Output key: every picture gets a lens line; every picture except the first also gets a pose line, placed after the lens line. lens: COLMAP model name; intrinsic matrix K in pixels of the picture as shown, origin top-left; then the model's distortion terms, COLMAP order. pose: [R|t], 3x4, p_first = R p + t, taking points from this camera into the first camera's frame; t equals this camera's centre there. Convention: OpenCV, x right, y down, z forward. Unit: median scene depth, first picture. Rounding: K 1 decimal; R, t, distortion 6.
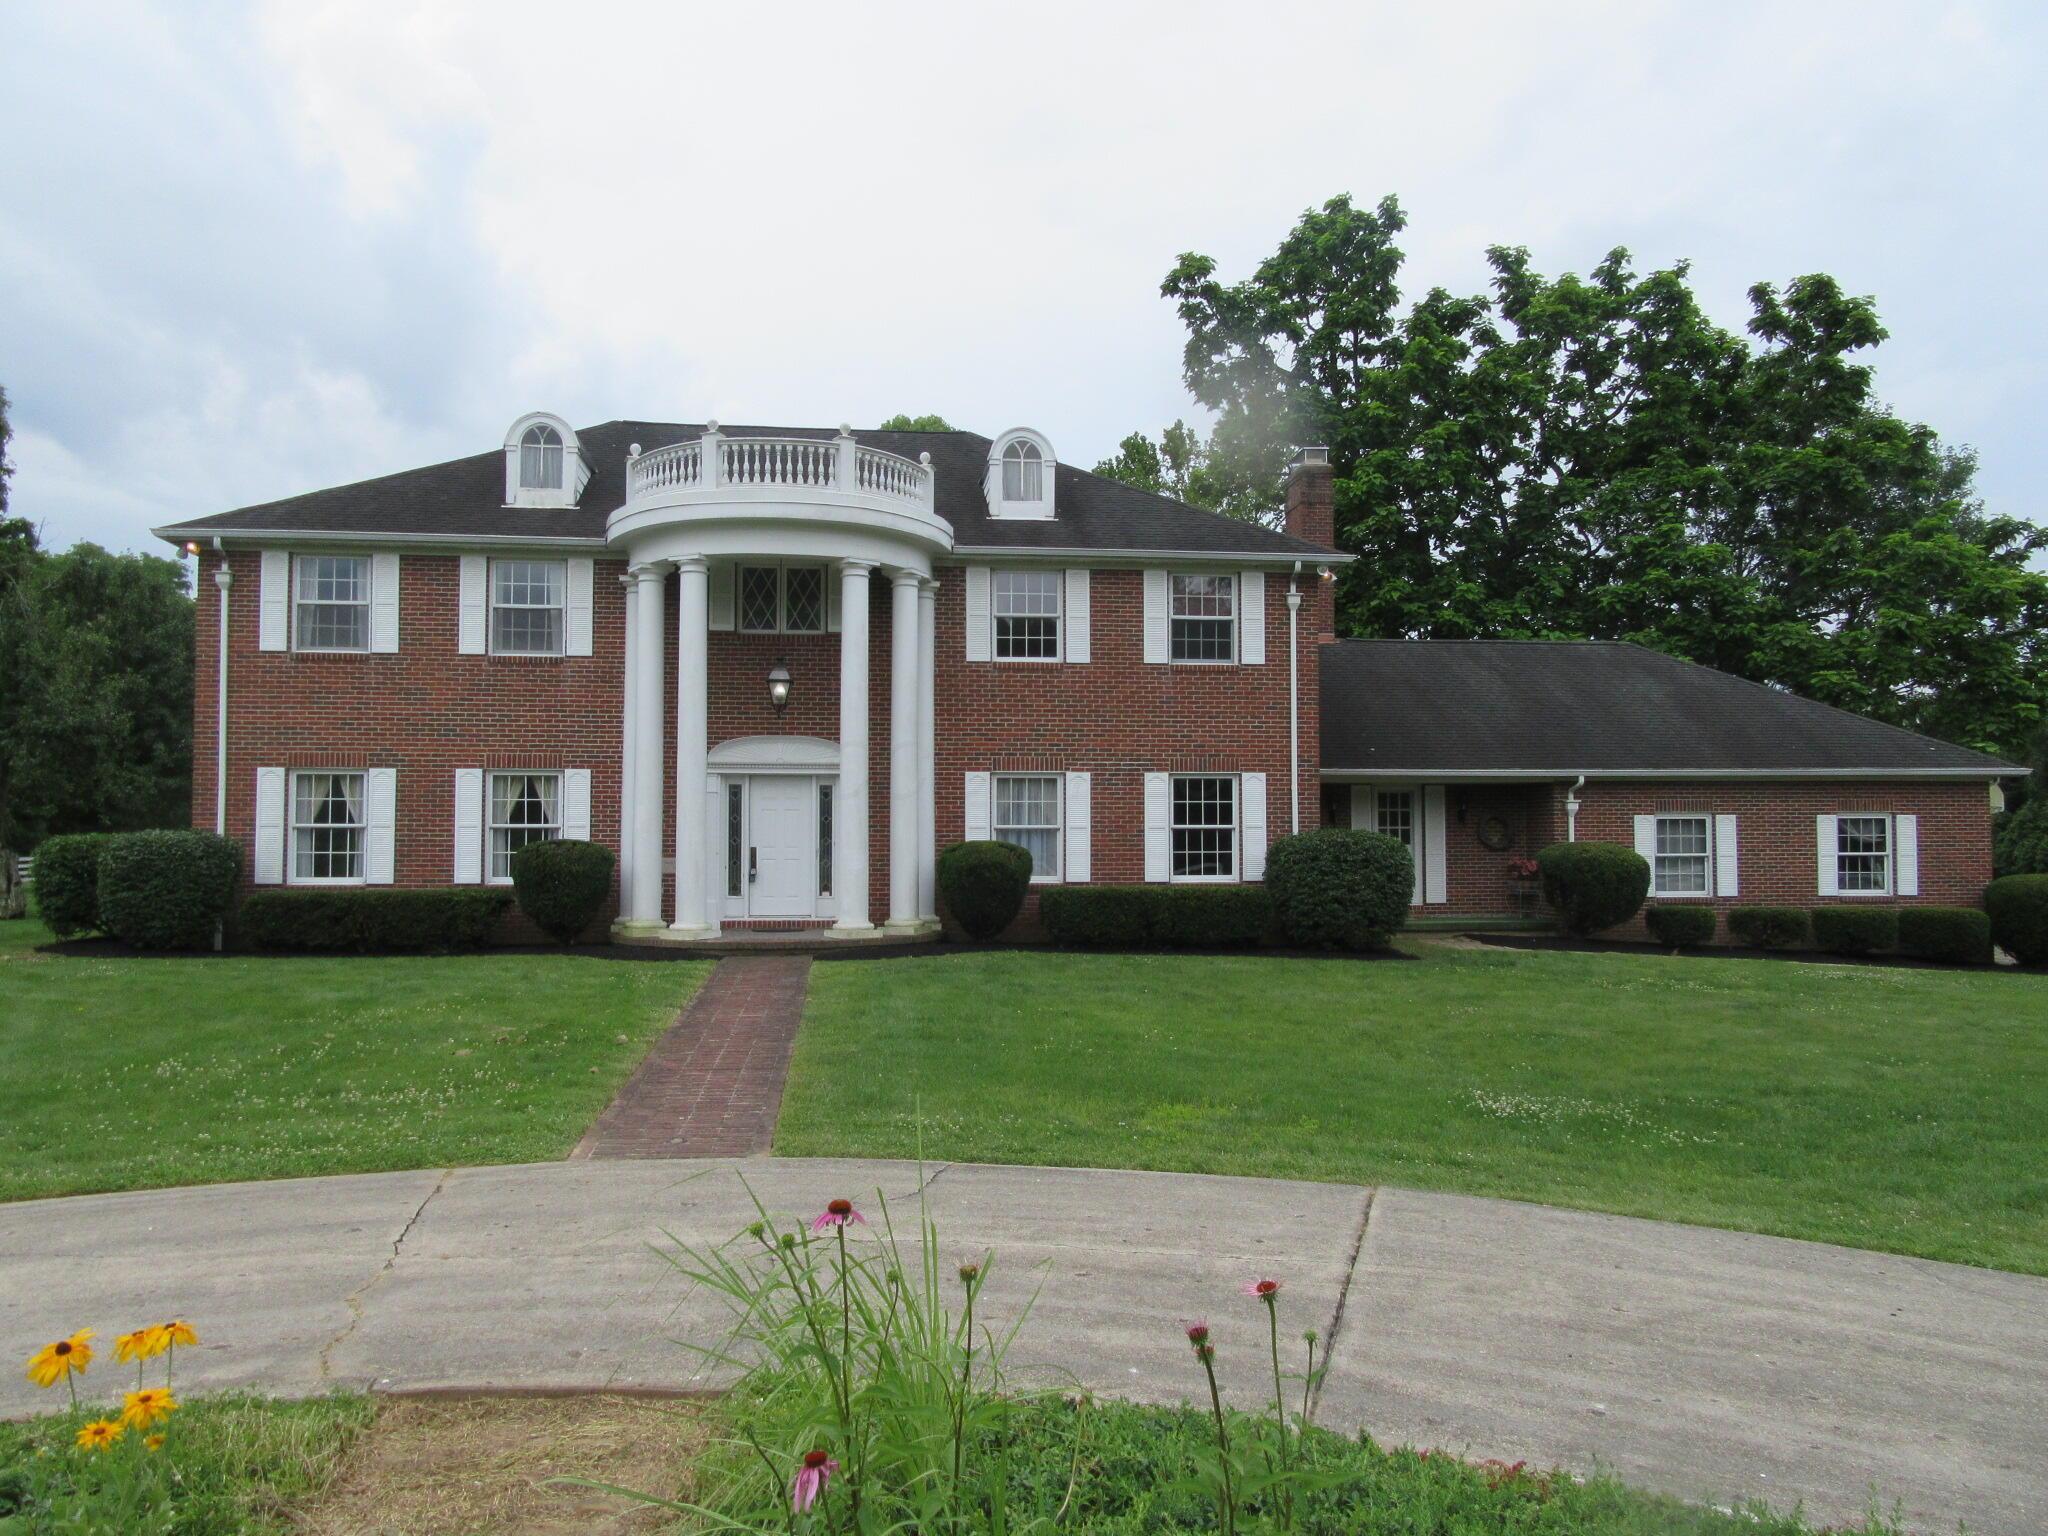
lens RADIAL K [[1524.7, 0, 1024.0], [0, 1524.7, 768.0], [0, 0, 1]] dist [-0.001984, -0.006800]
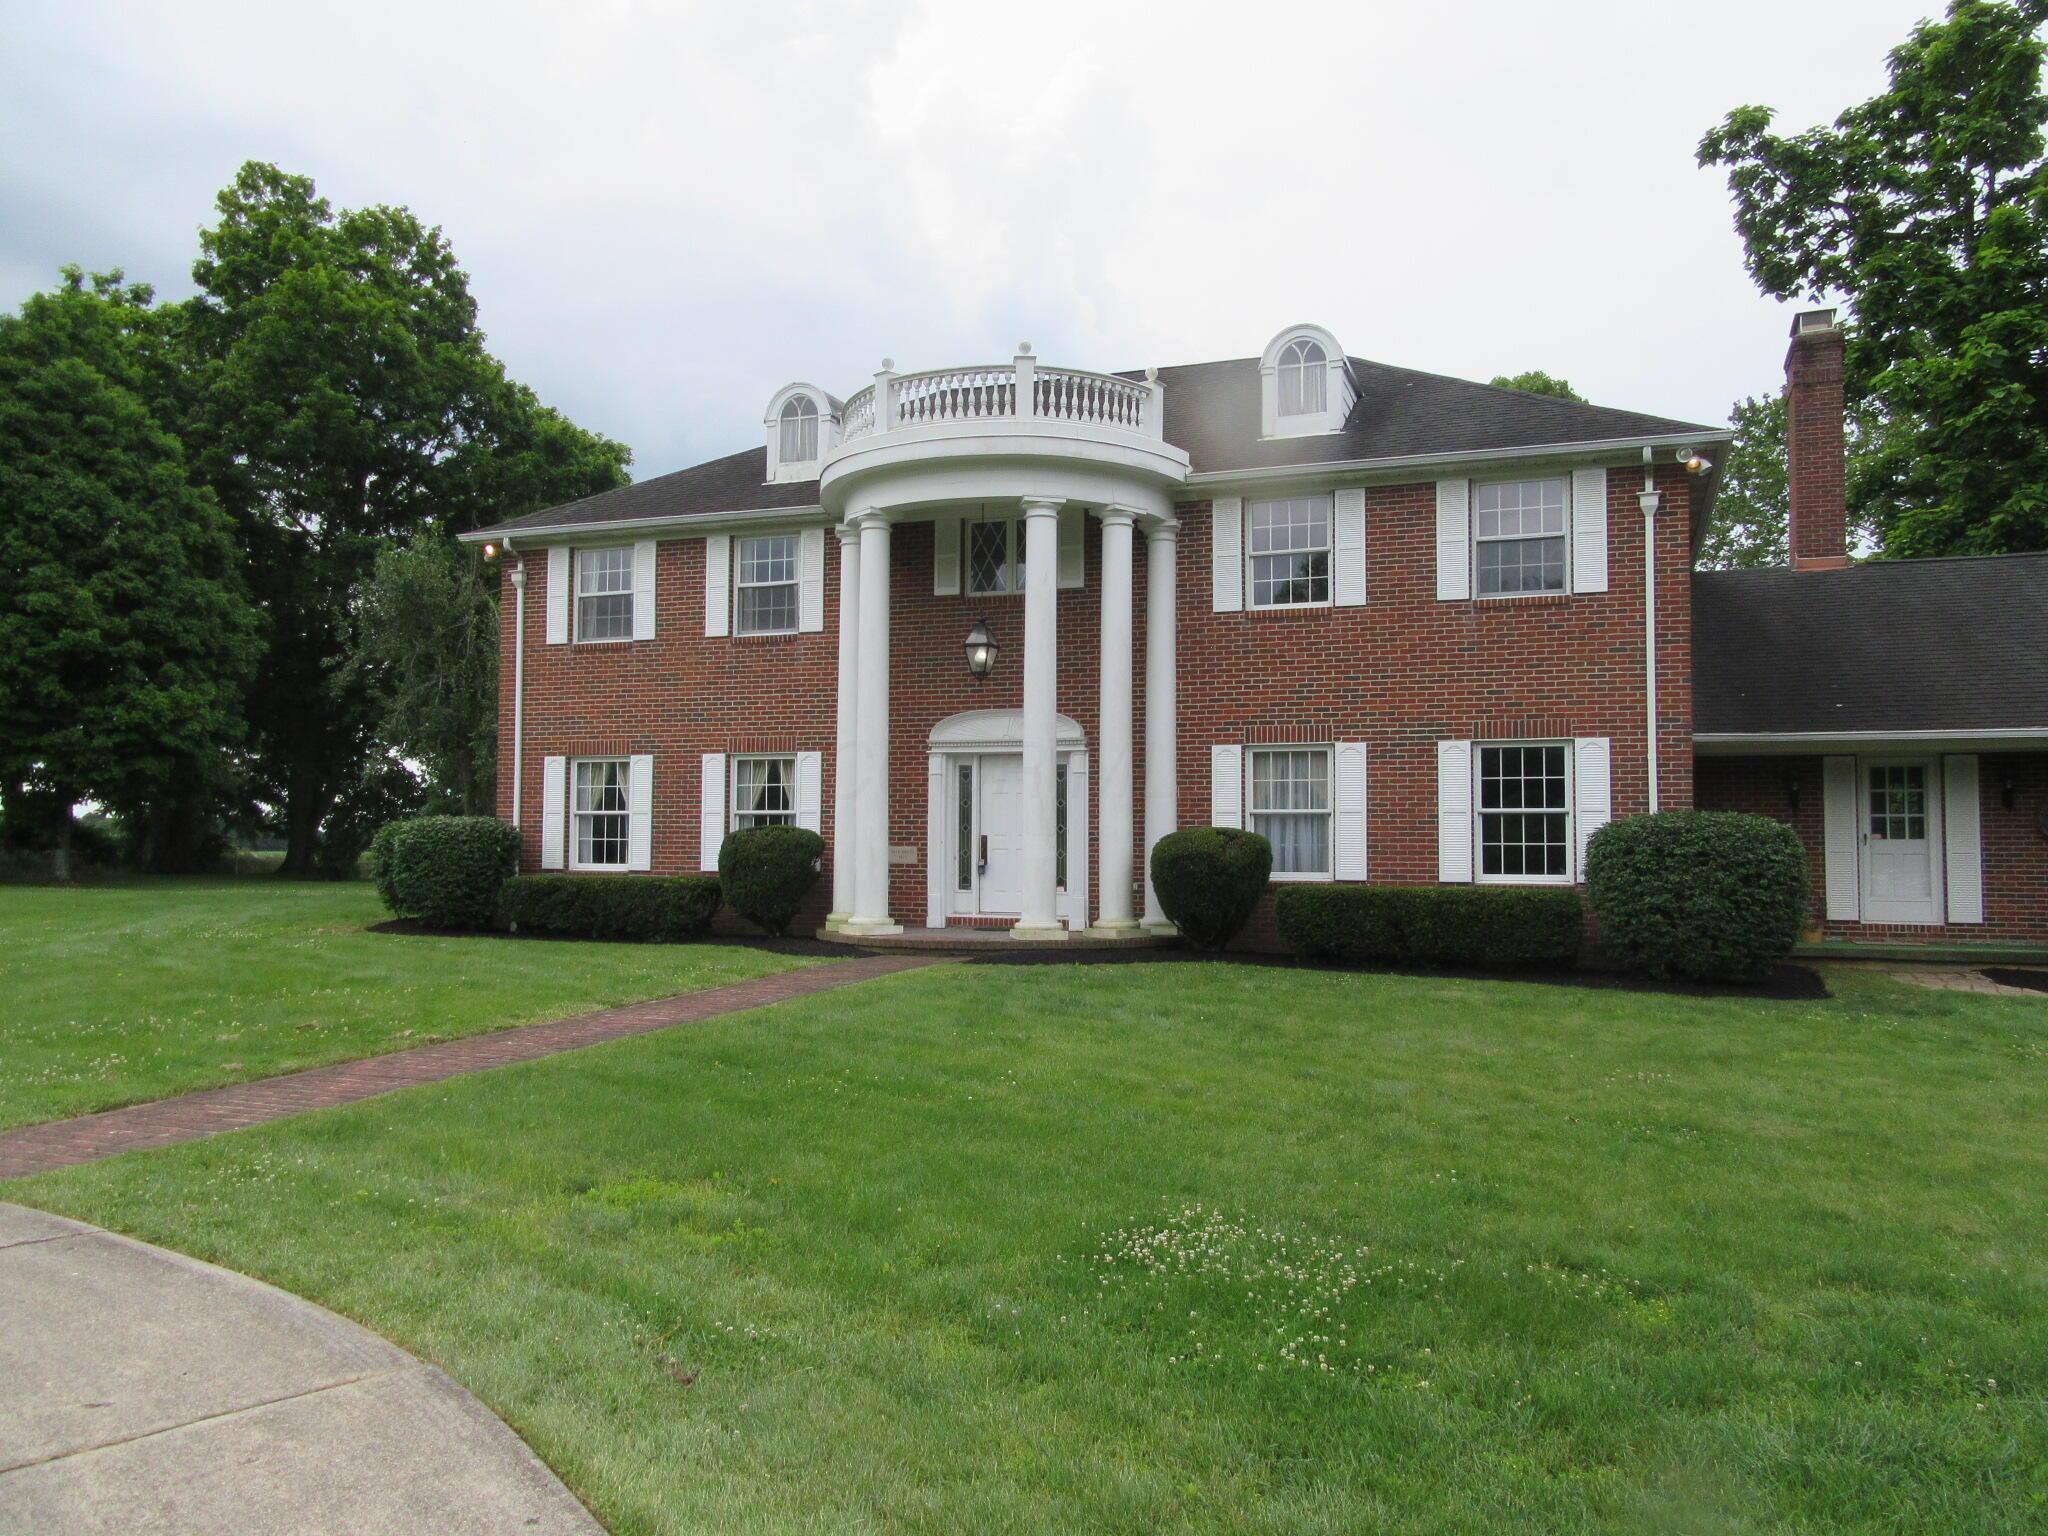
lens RADIAL K [[1524.7, 0, 1024.0], [0, 1524.7, 768.0], [0, 0, 1]] dist [-0.001984, -0.006800]
pose [[0.888882, -0.017823, -0.457789, 0.251405], [0.015907, 0.999841, -0.008039, 0.019977], [0.457860, -0.000137, 0.889024, 0.216313]]
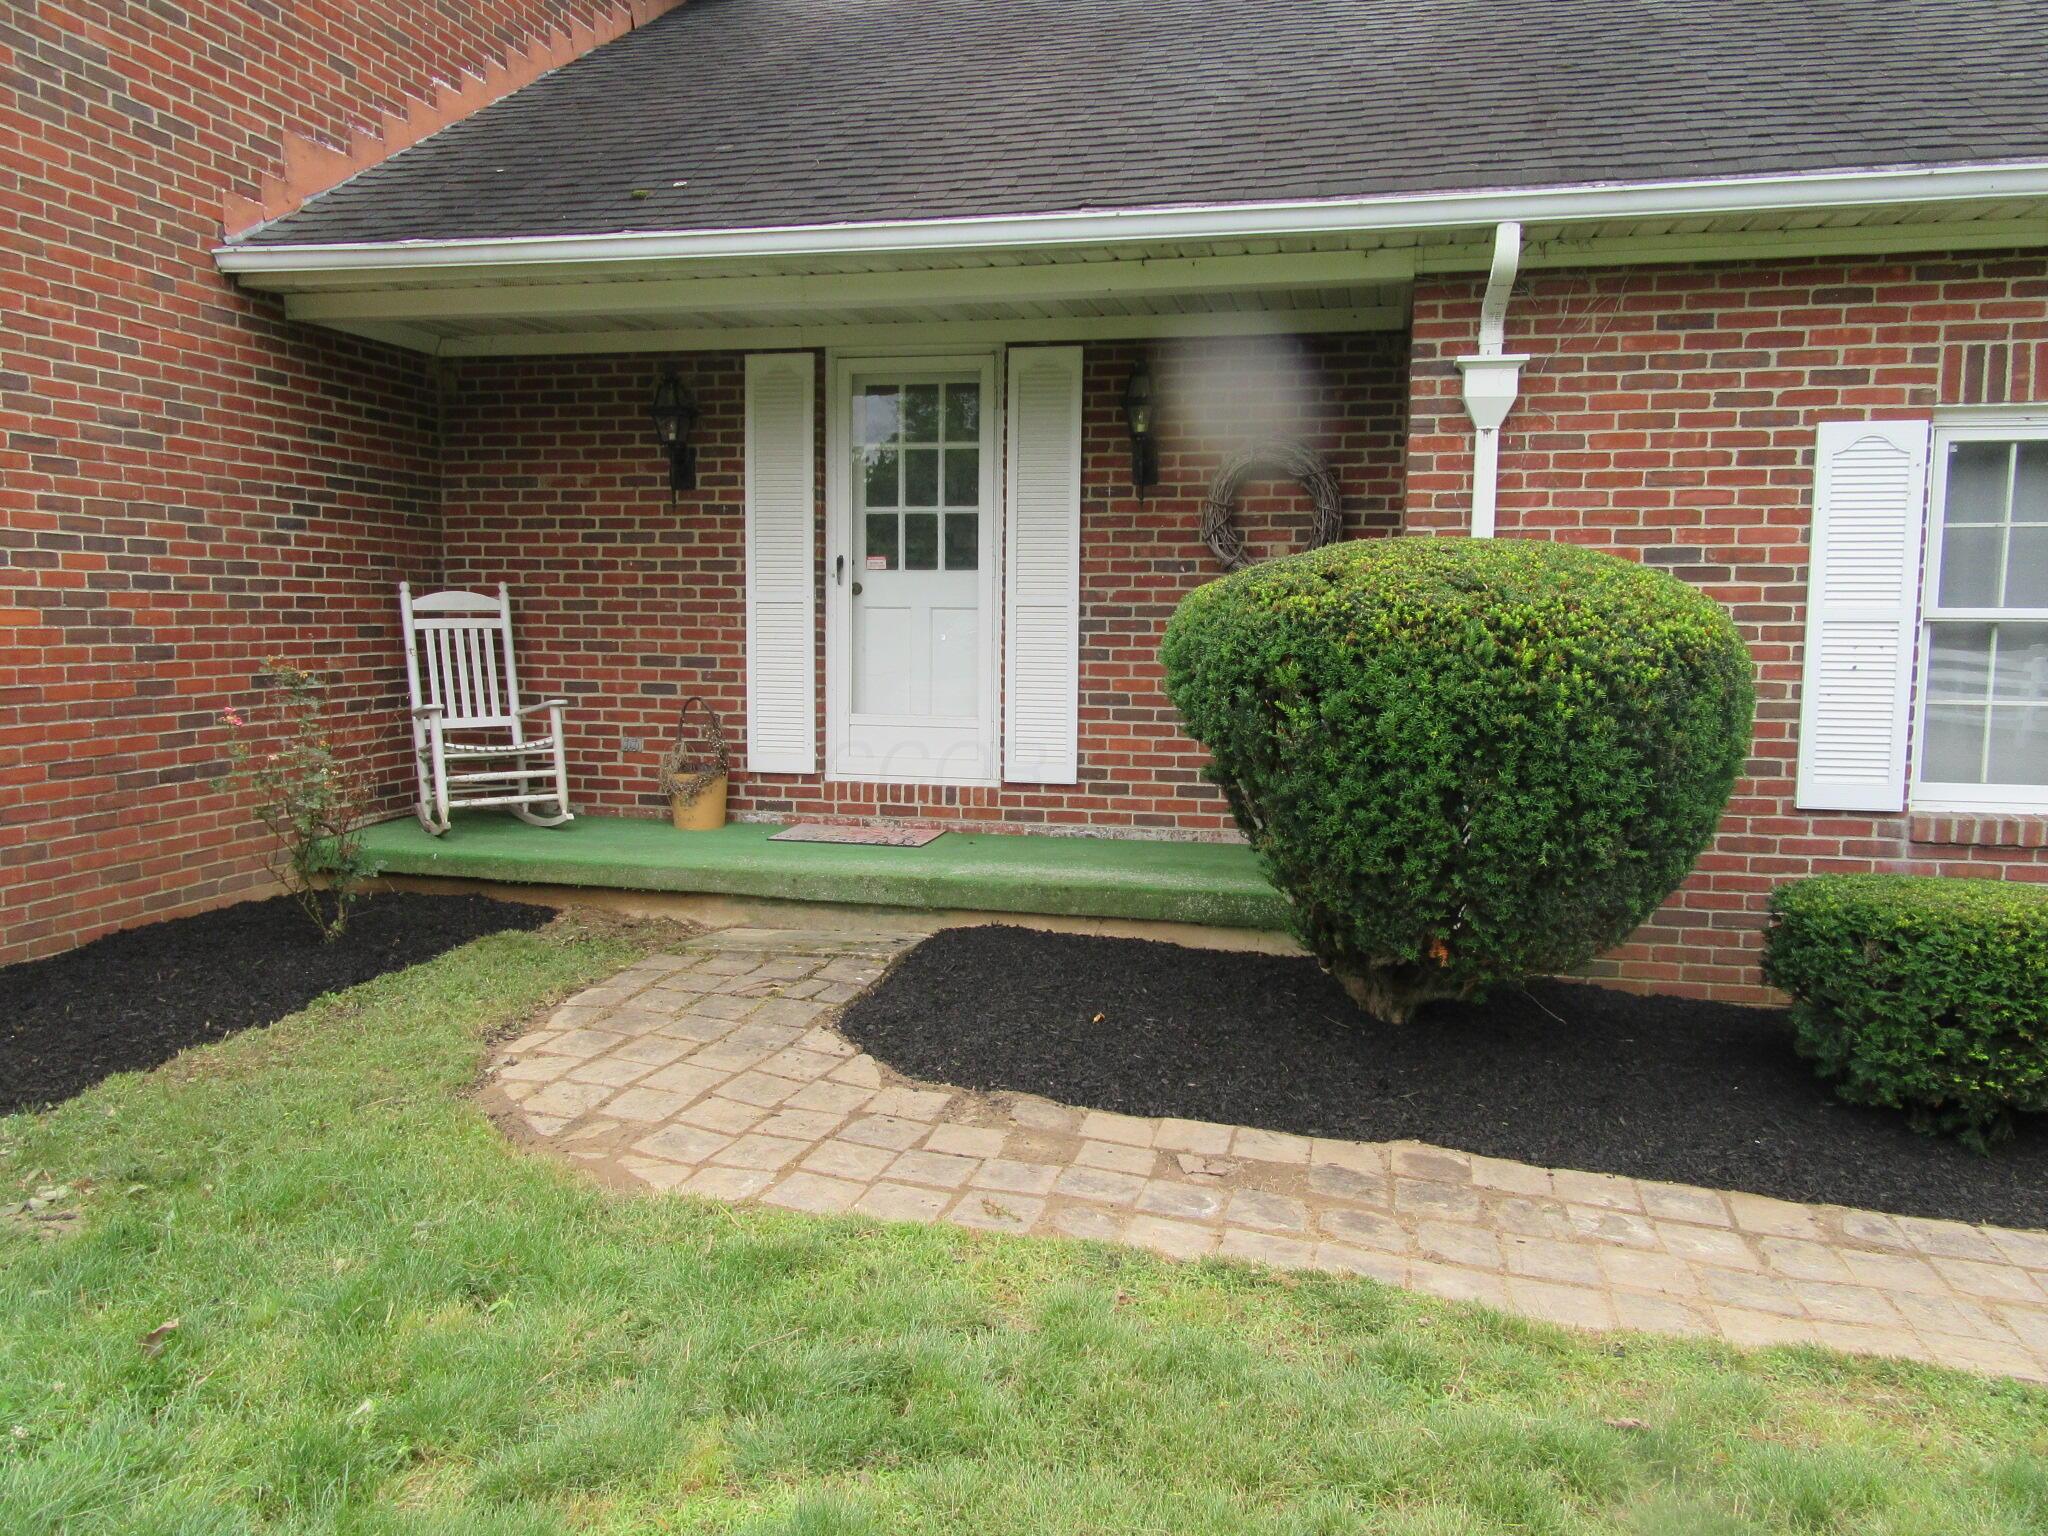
lens RADIAL K [[1524.7, 0, 1024.0], [0, 1524.7, 768.0], [0, 0, 1]] dist [-0.001984, -0.006800]
pose [[0.931845, 0.051271, -0.359215, 0.445201], [0.003259, 0.988745, 0.149576, 0.054283], [0.362841, -0.140552, 0.921190, 0.903220]]
